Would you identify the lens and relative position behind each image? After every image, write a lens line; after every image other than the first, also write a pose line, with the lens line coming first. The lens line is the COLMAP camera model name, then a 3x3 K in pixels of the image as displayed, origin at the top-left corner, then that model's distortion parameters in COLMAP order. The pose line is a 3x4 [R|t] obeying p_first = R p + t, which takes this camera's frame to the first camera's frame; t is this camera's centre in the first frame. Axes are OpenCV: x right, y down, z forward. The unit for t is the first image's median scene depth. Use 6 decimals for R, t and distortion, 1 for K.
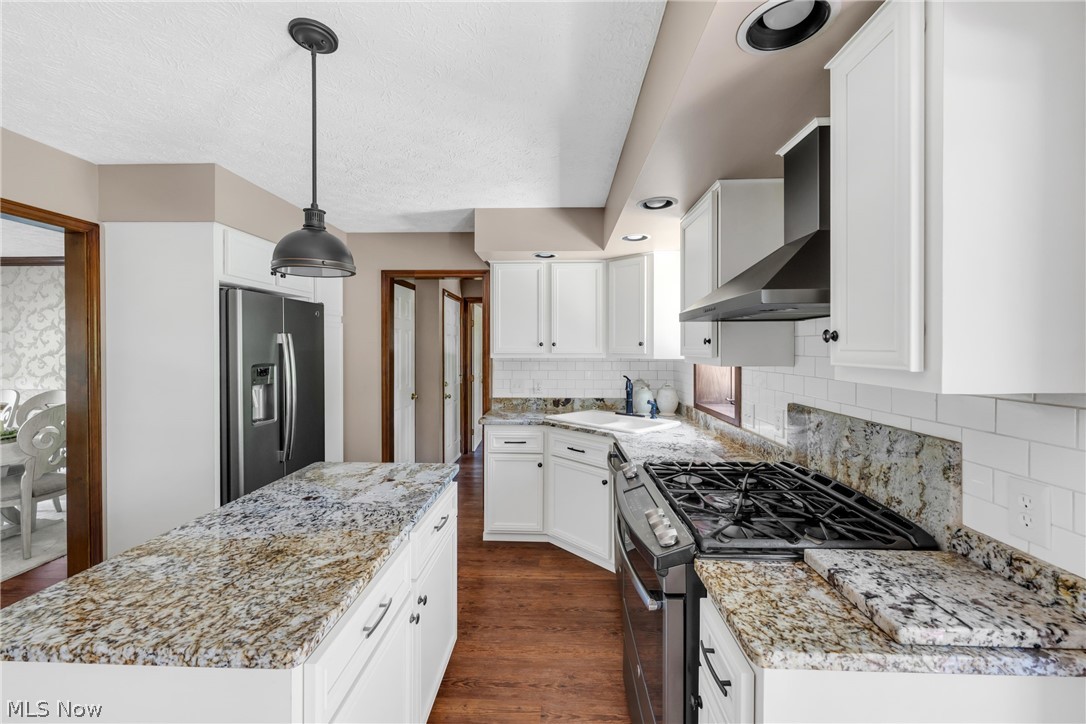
lens RADIAL K [[448.4, 0, 553.0], [0, 448.4, 352.3], [0, 0, 1]] dist [-0.000304, 0.000155]
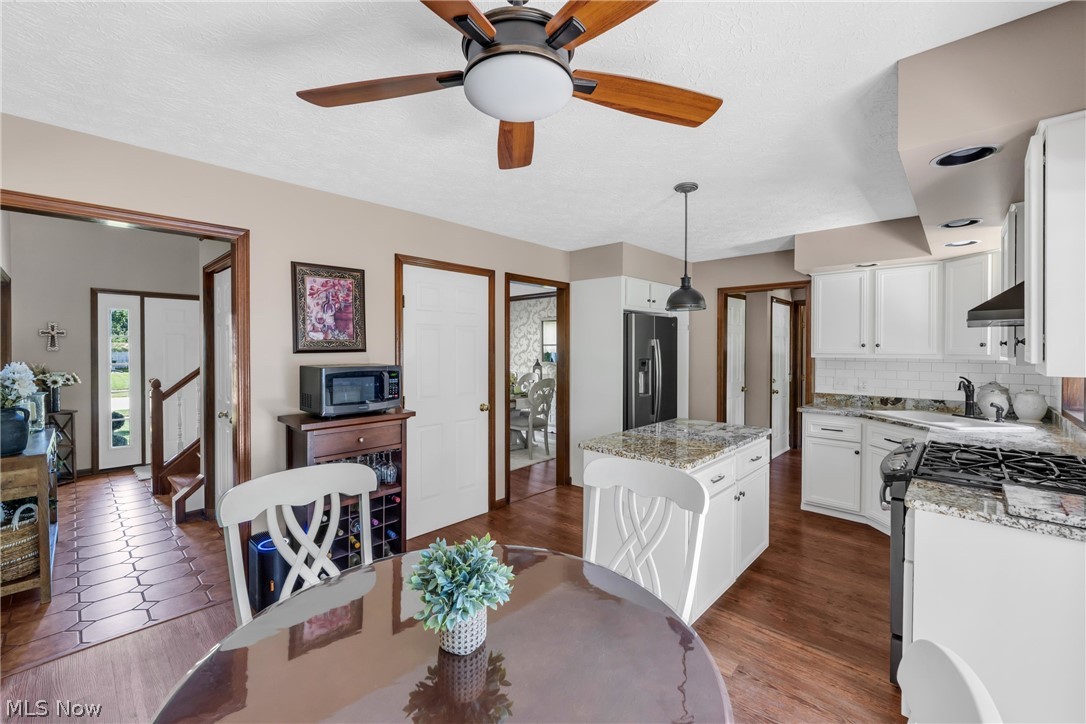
lens RADIAL K [[448.4, 0, 553.0], [0, 448.4, 352.3], [0, 0, 1]] dist [-0.000304, 0.000155]
pose [[0.757043, 0.006337, -0.653335, 0.127476], [-0.006535, 0.999976, 0.002128, 0.001877], [0.653333, 0.002658, 0.757066, -0.355422]]
